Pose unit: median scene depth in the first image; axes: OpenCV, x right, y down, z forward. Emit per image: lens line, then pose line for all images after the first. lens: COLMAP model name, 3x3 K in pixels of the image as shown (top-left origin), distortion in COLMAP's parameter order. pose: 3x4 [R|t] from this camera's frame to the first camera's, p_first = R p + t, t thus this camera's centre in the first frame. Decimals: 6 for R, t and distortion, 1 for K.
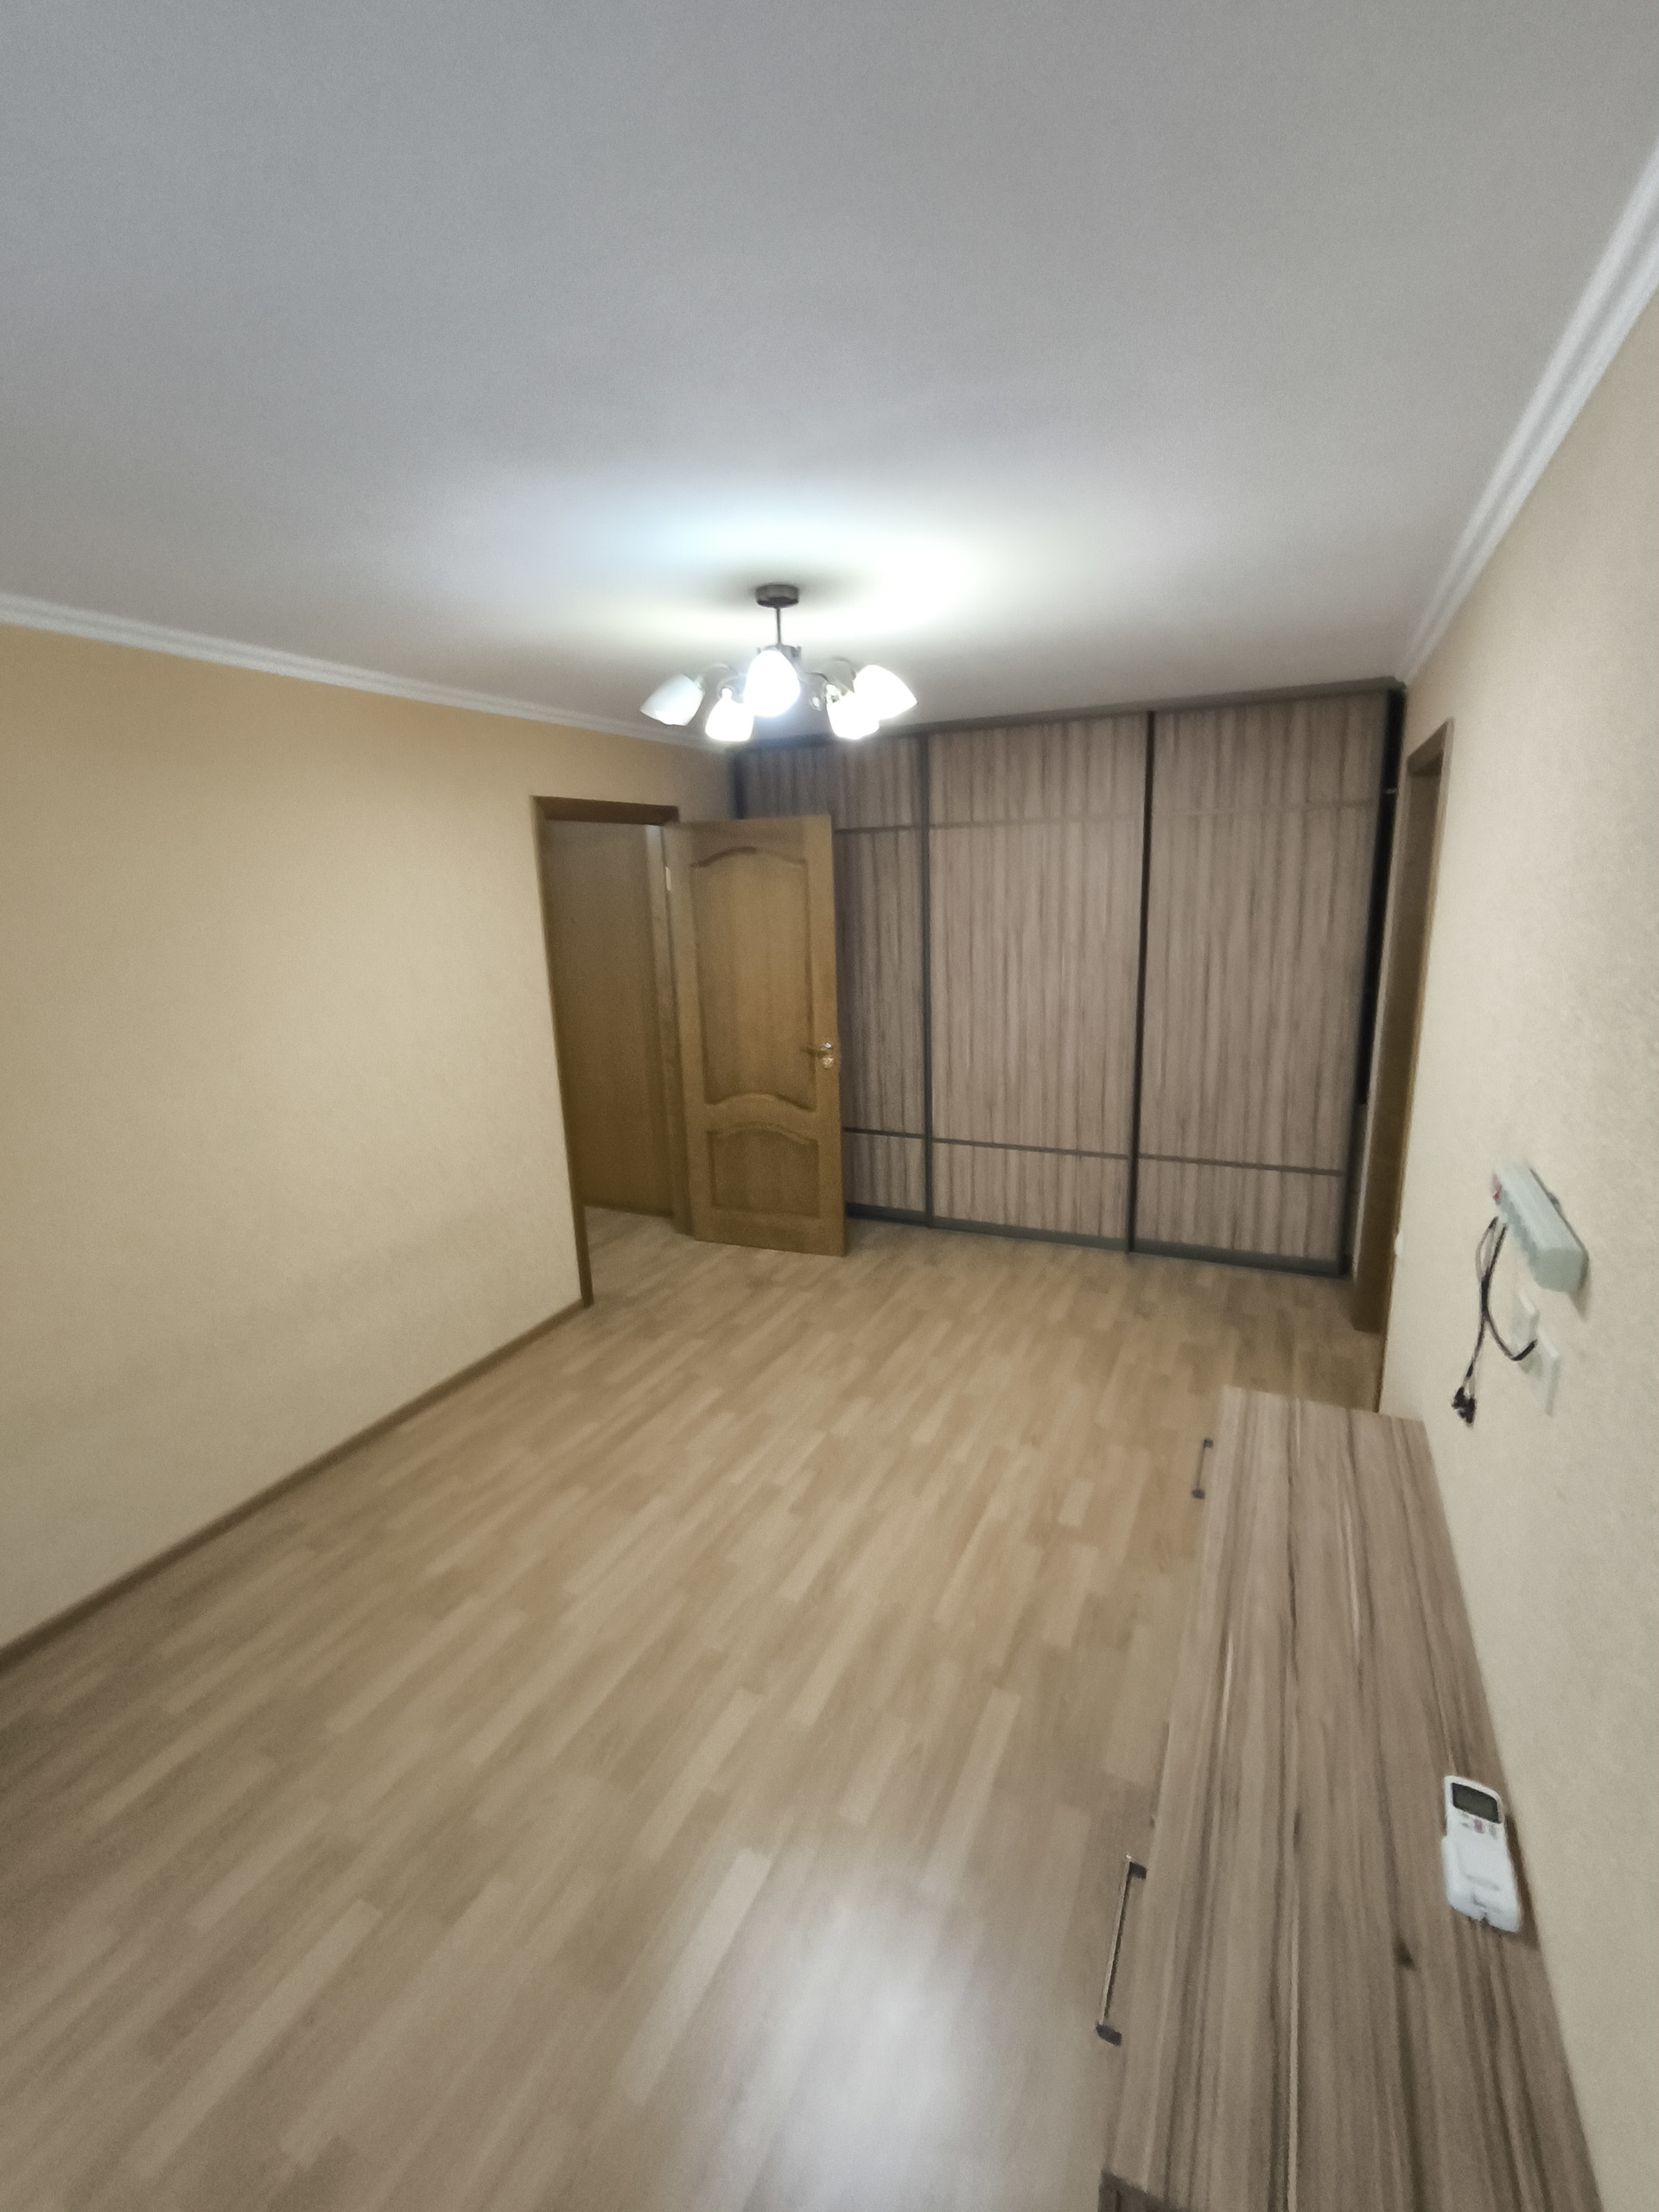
lens RADIAL K [[945.0, 0, 854.7], [0, 945.0, 1117.6], [0, 0, 1]] dist [-0.012172, 0.007094]
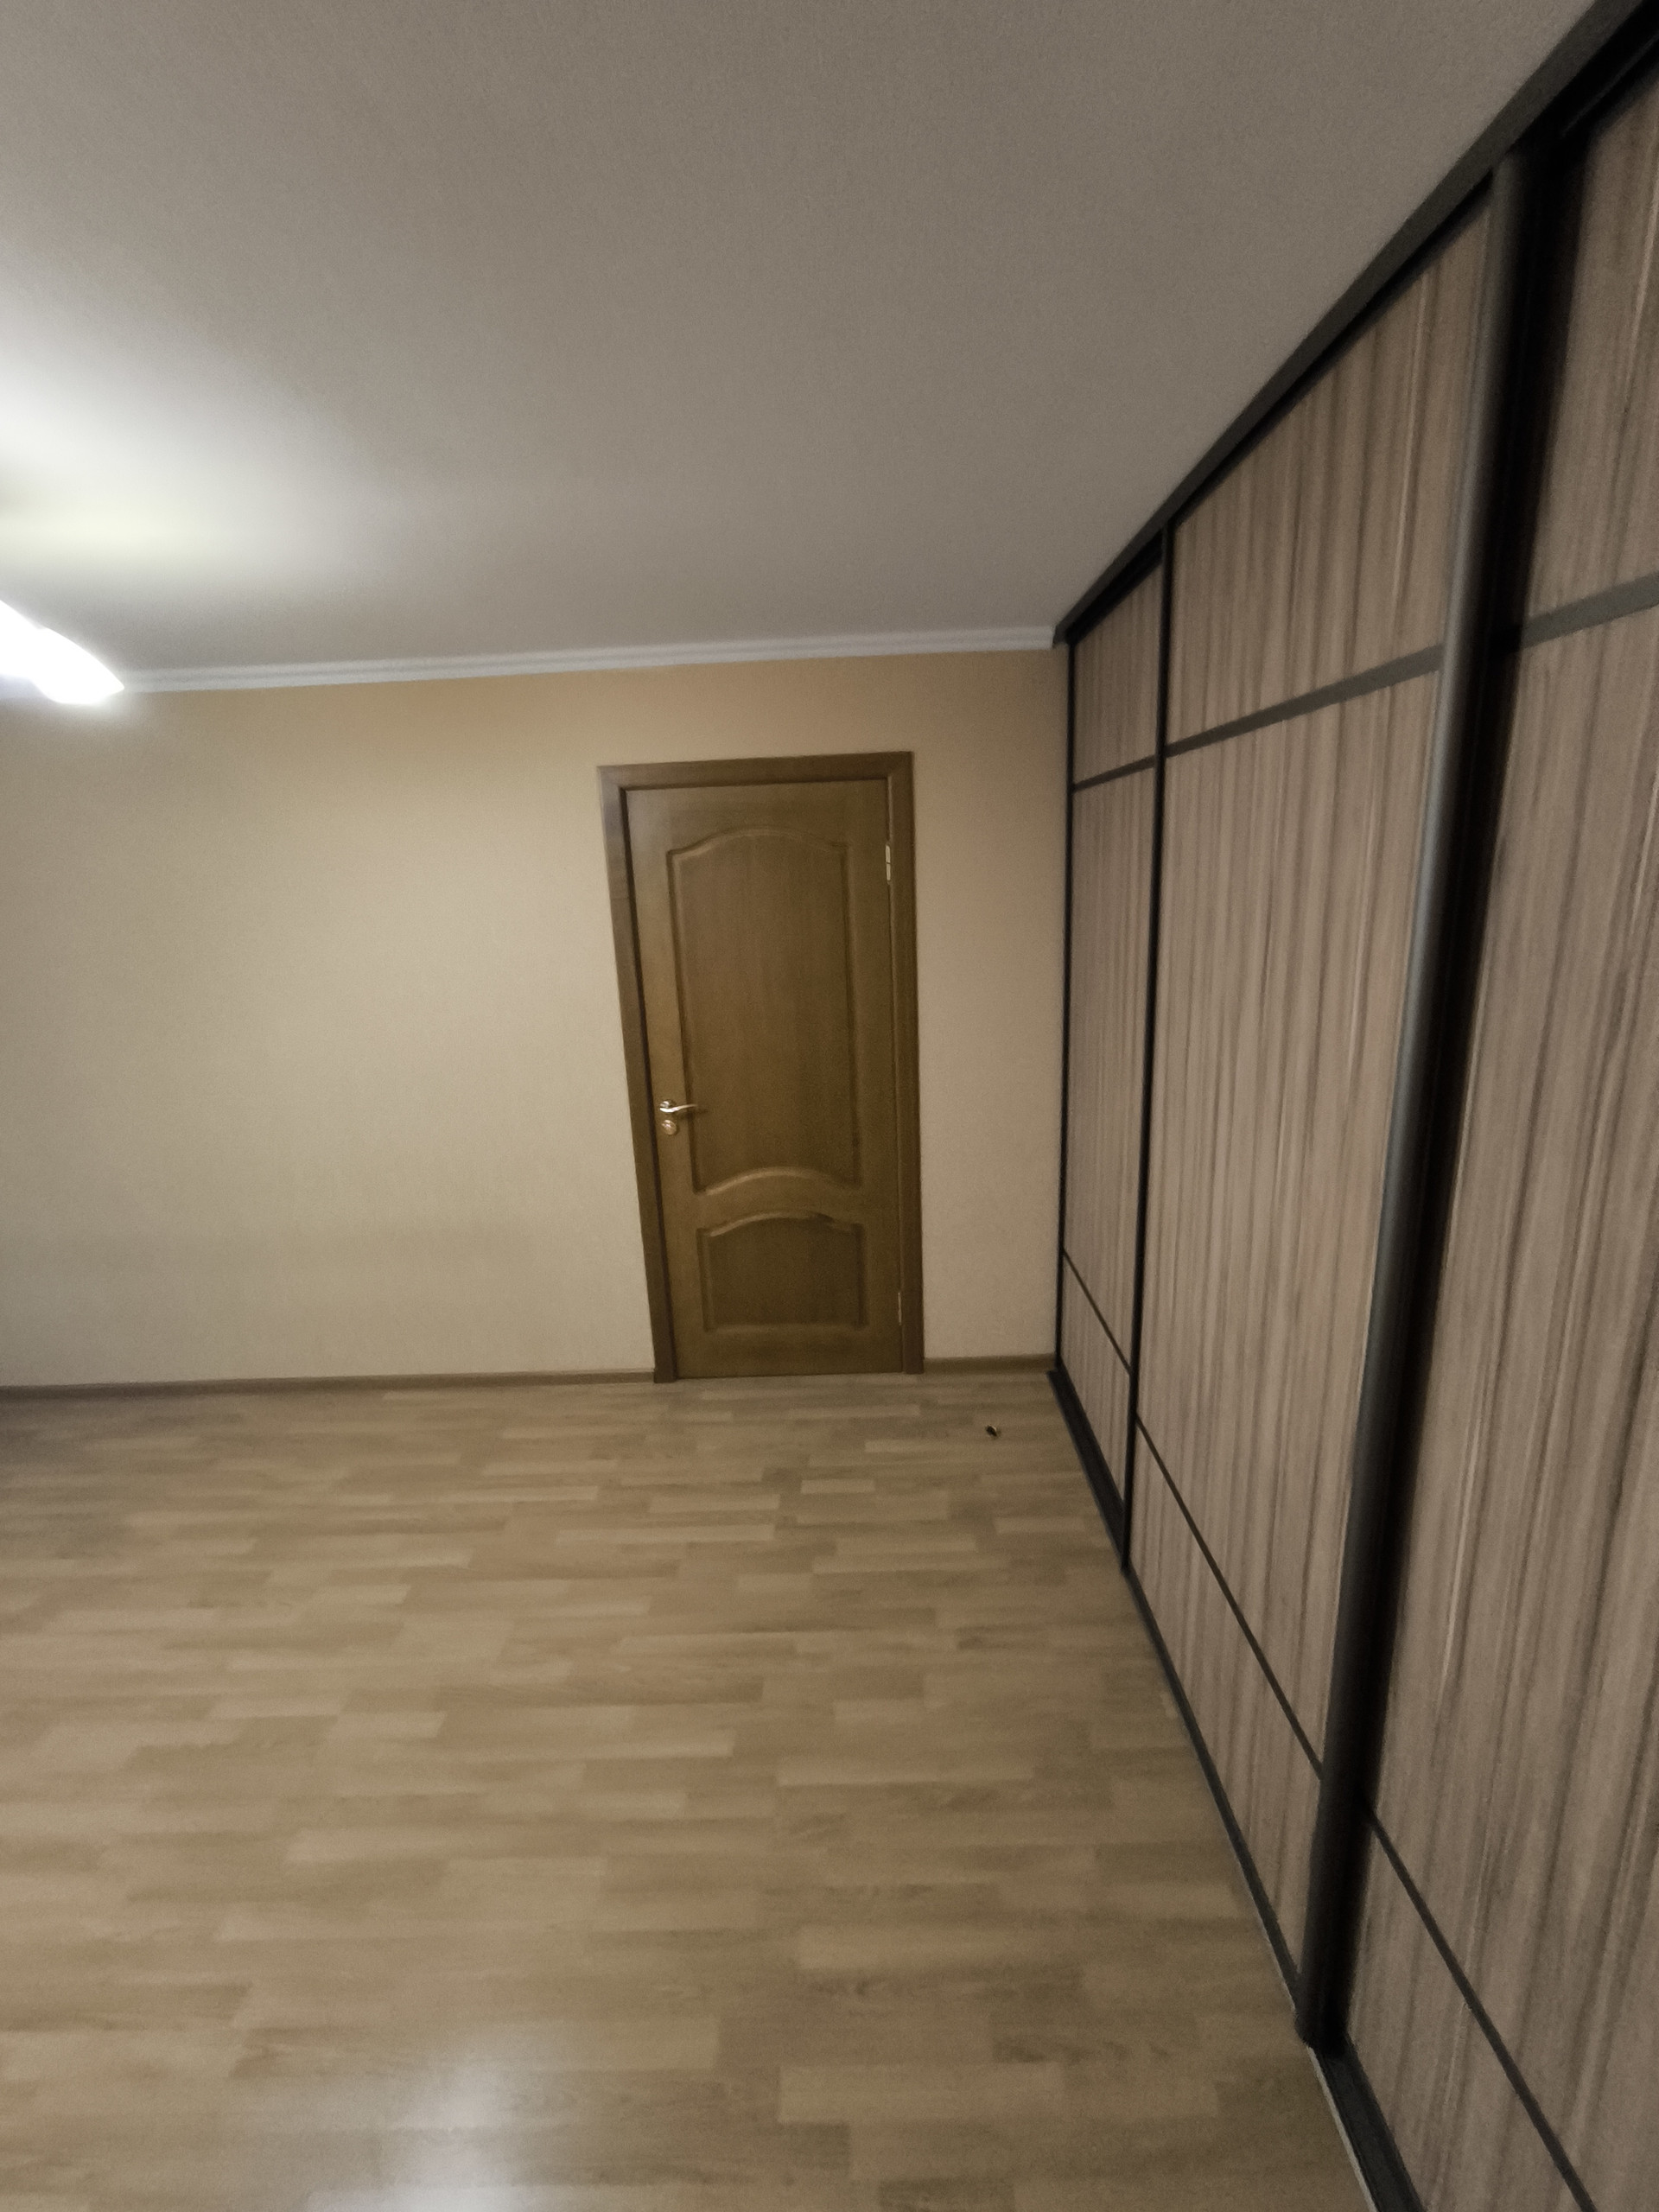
lens RADIAL K [[945.0, 0, 843.1], [0, 945.0, 1128.1], [0, 0, 1]] dist [-0.012172, 0.007094]
pose [[0.405226, 0.252980, -0.878517, 0.578471], [-0.194500, 0.962808, 0.187537, -0.256153], [0.893287, 0.094877, 0.439360, 0.945094]]
